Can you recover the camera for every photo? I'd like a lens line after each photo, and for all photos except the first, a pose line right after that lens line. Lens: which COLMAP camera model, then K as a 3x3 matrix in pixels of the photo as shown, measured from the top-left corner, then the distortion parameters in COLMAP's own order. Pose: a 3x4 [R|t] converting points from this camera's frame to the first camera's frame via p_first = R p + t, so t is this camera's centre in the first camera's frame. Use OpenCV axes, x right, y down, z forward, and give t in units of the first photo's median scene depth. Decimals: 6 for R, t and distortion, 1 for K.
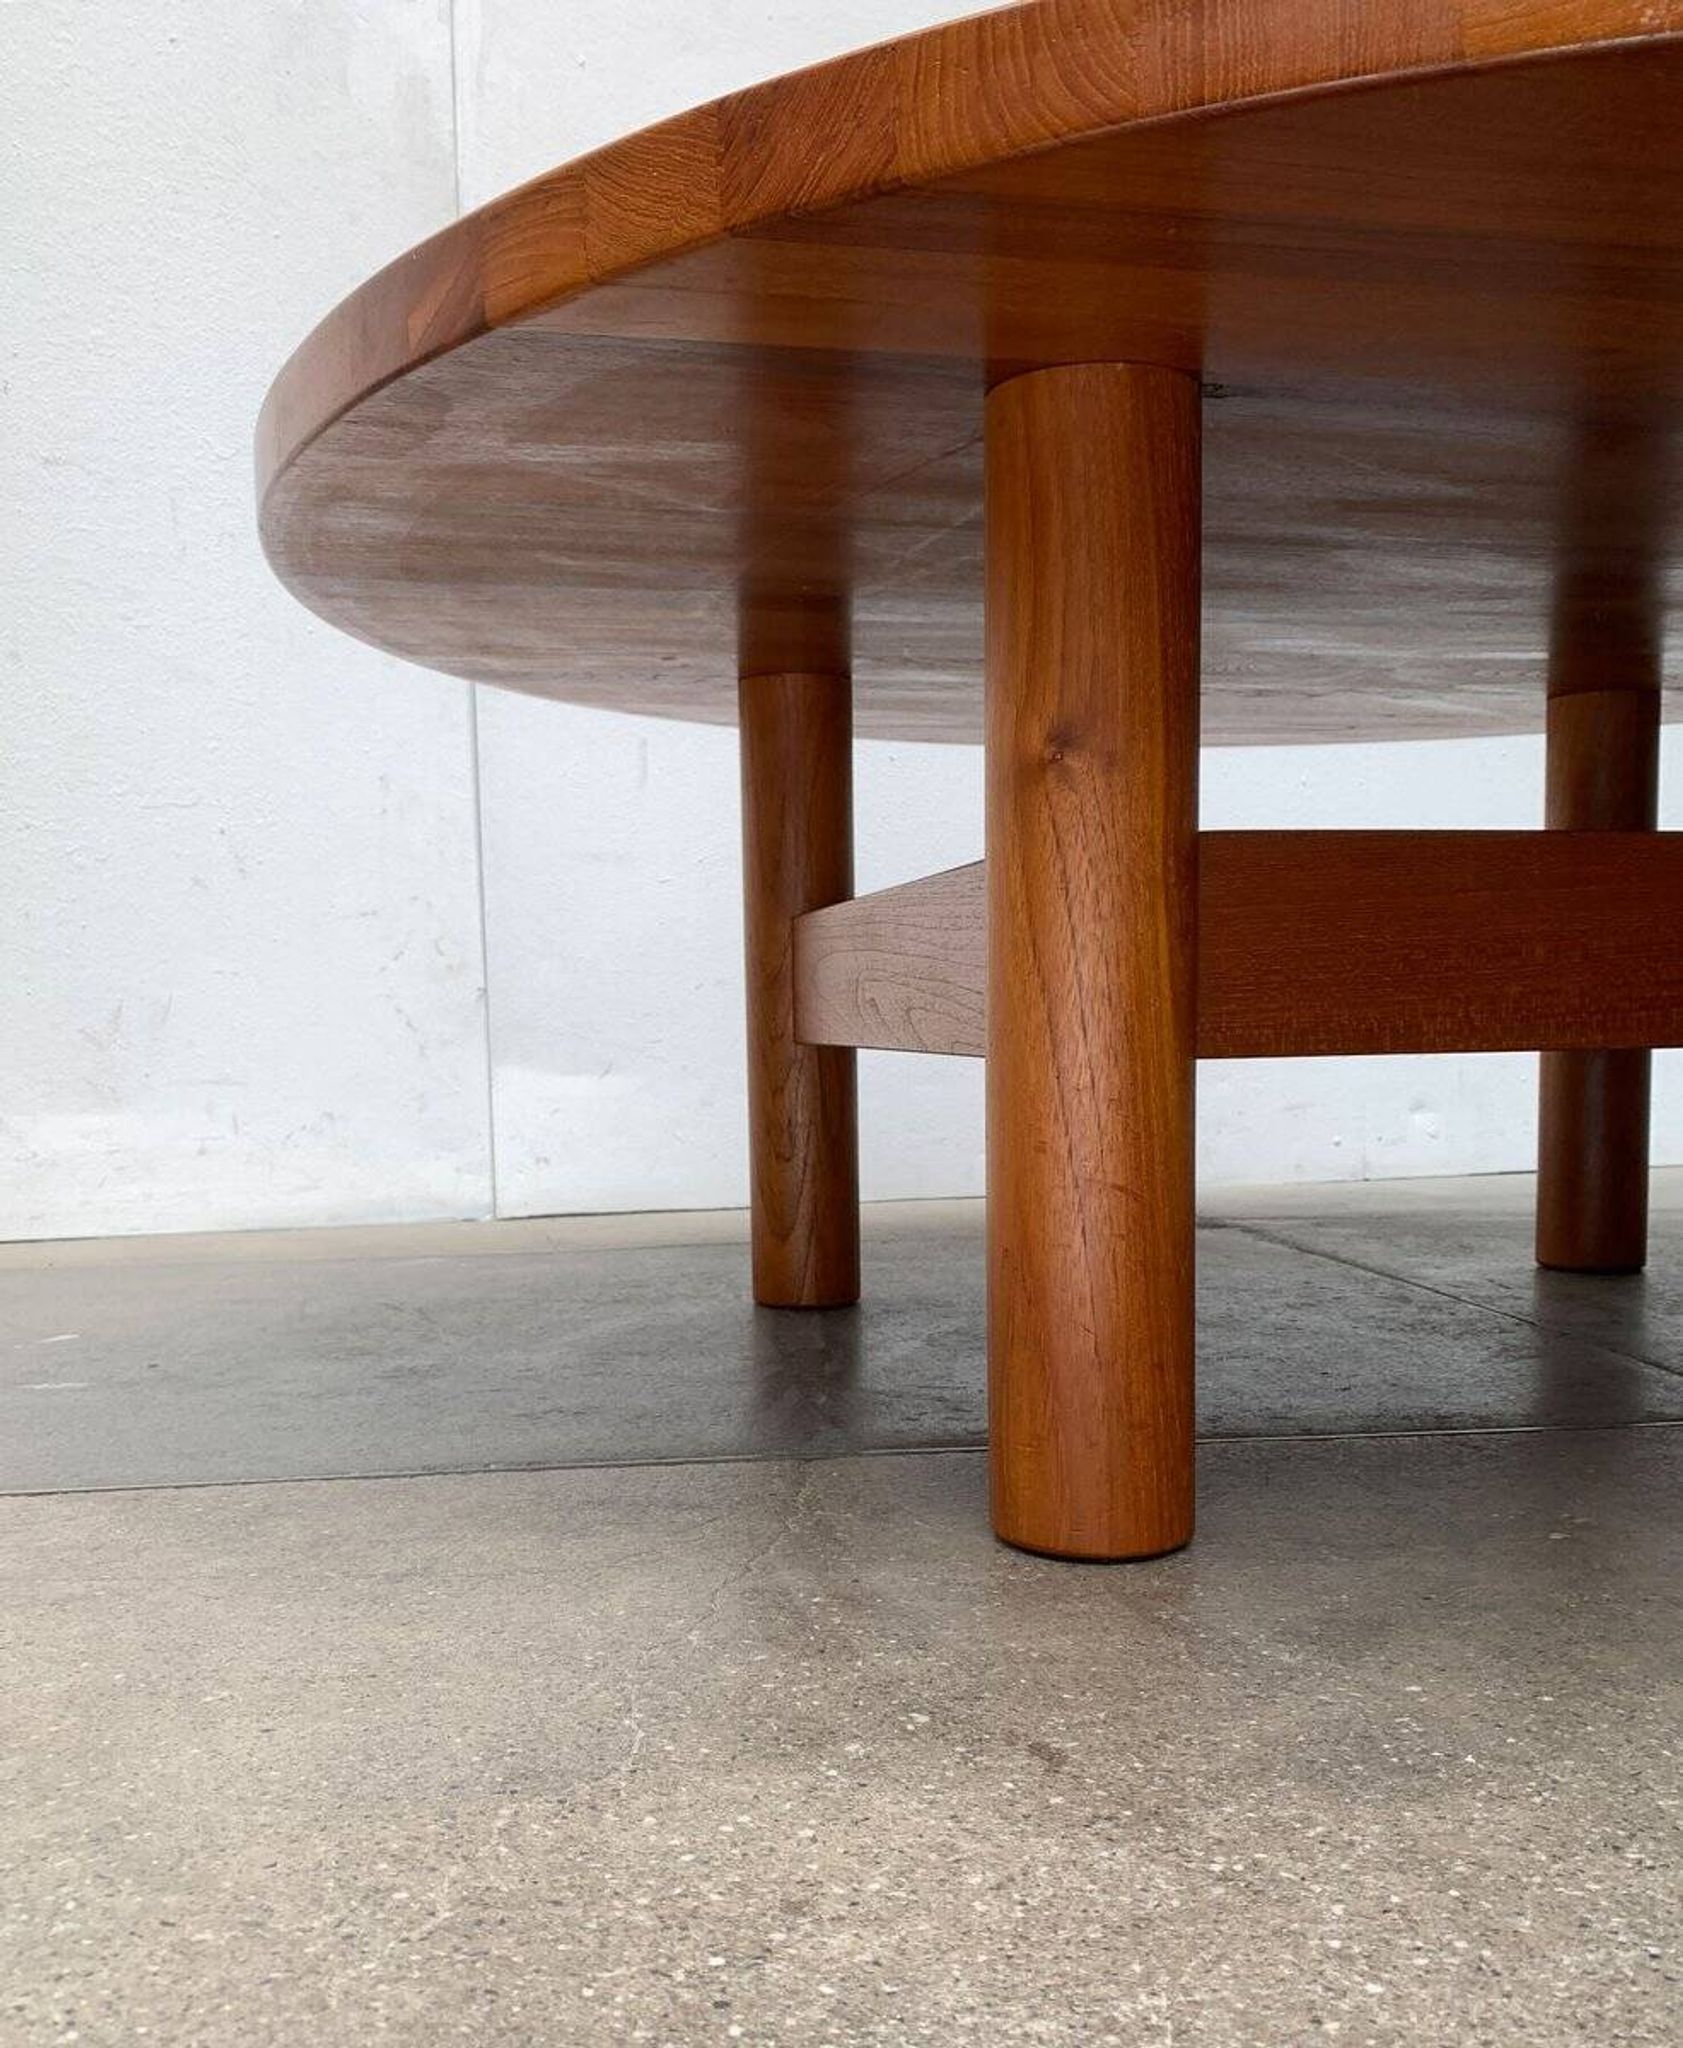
lens RADIAL K [[1901.2, 0, 819.0], [0, 1901.2, 1169.8], [0, 0, 1]] dist [0.023967, 0.000000]
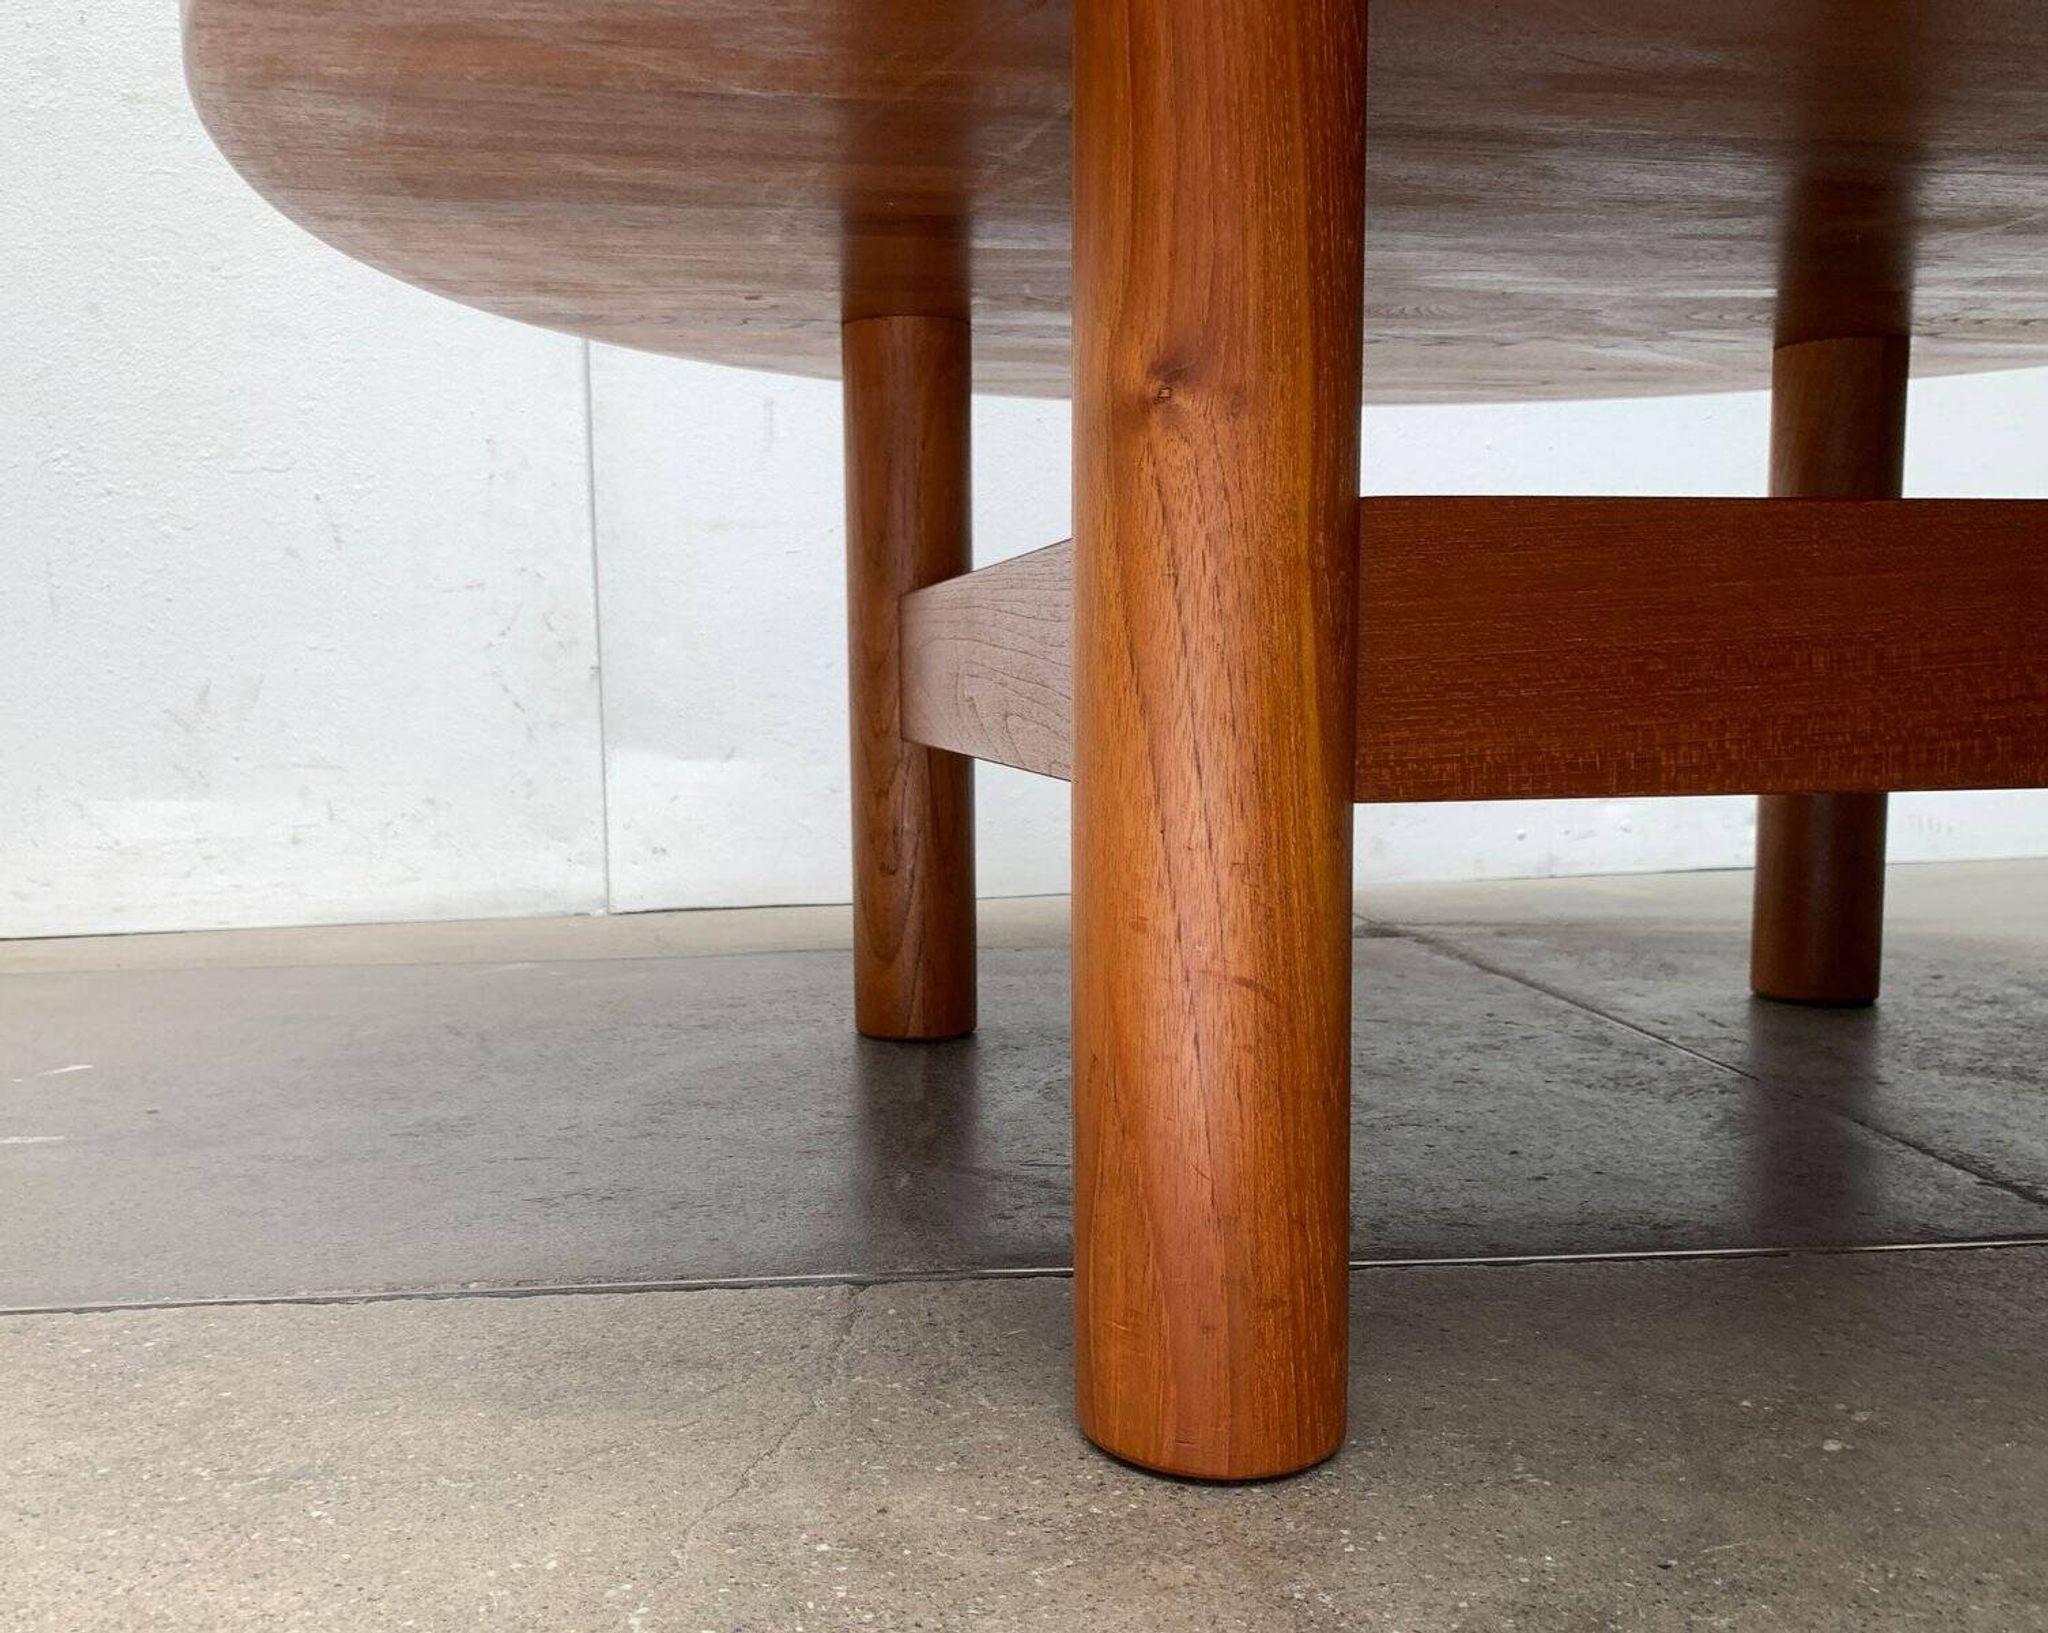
lens RADIAL K [[1843.1, 0, 931.6], [0, 1843.1, 846.8], [0, 0, 1]] dist [0.014501, -0.018156]
pose [[0.999205, 0.008670, -0.038915, 0.047229], [-0.008258, 0.999908, 0.010743, -0.036821], [0.039005, -0.010414, 0.999185, 0.209693]]
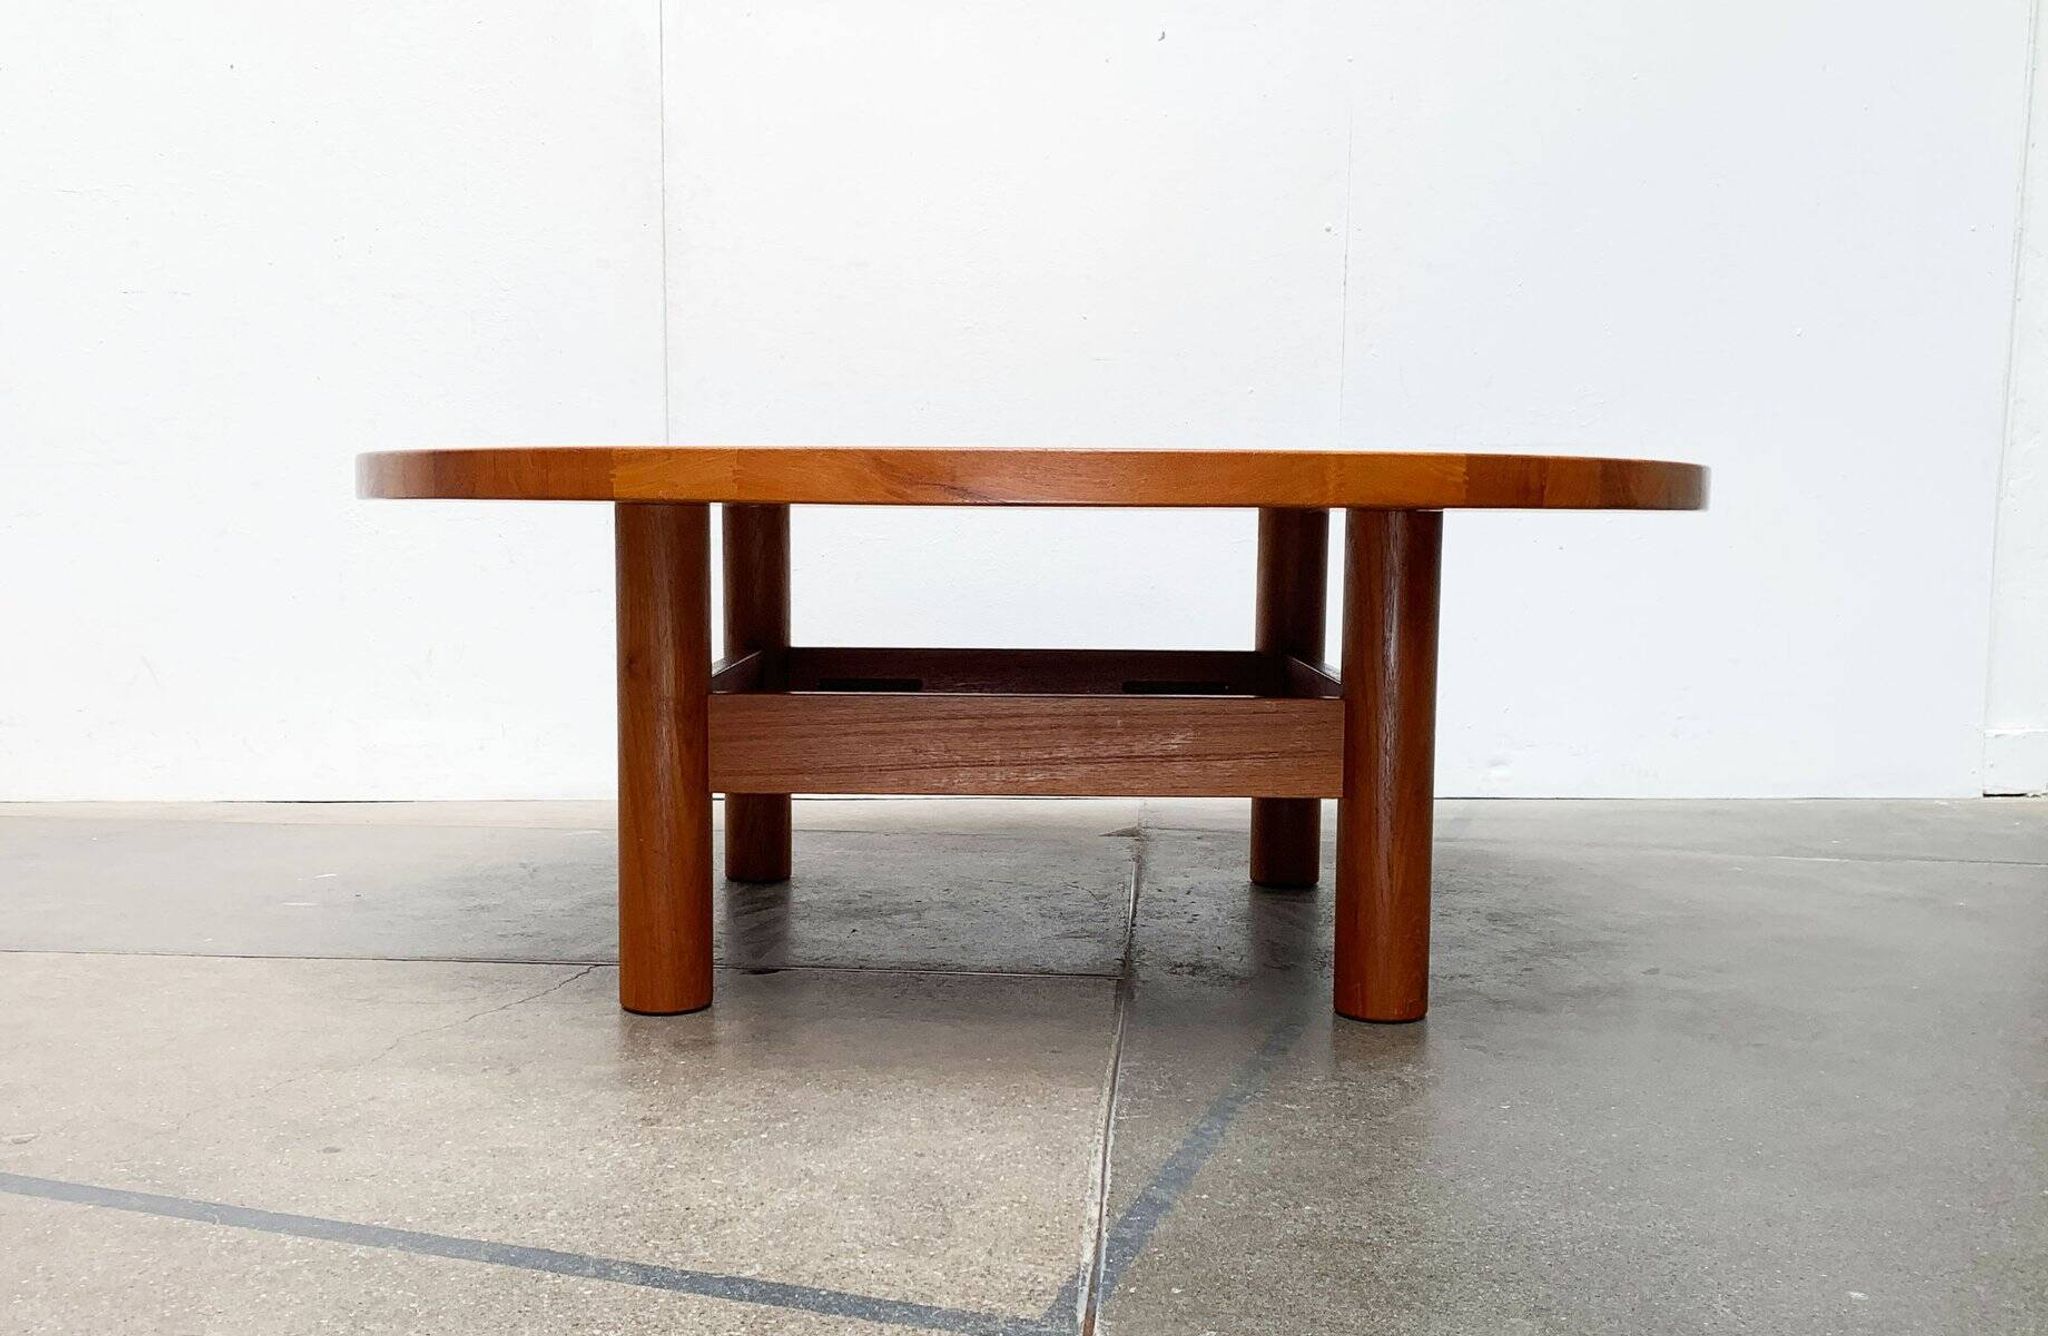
lens RADIAL K [[2019.5, 0, 1004.2], [0, 2019.5, 735.4], [0, 0, 1]] dist [0.021639, 0.000000]
pose [[0.980541, 0.044657, -0.191167, 0.762569], [-0.039817, 0.998784, 0.029087, -0.161388], [0.192234, -0.020909, 0.981126, -0.963449]]
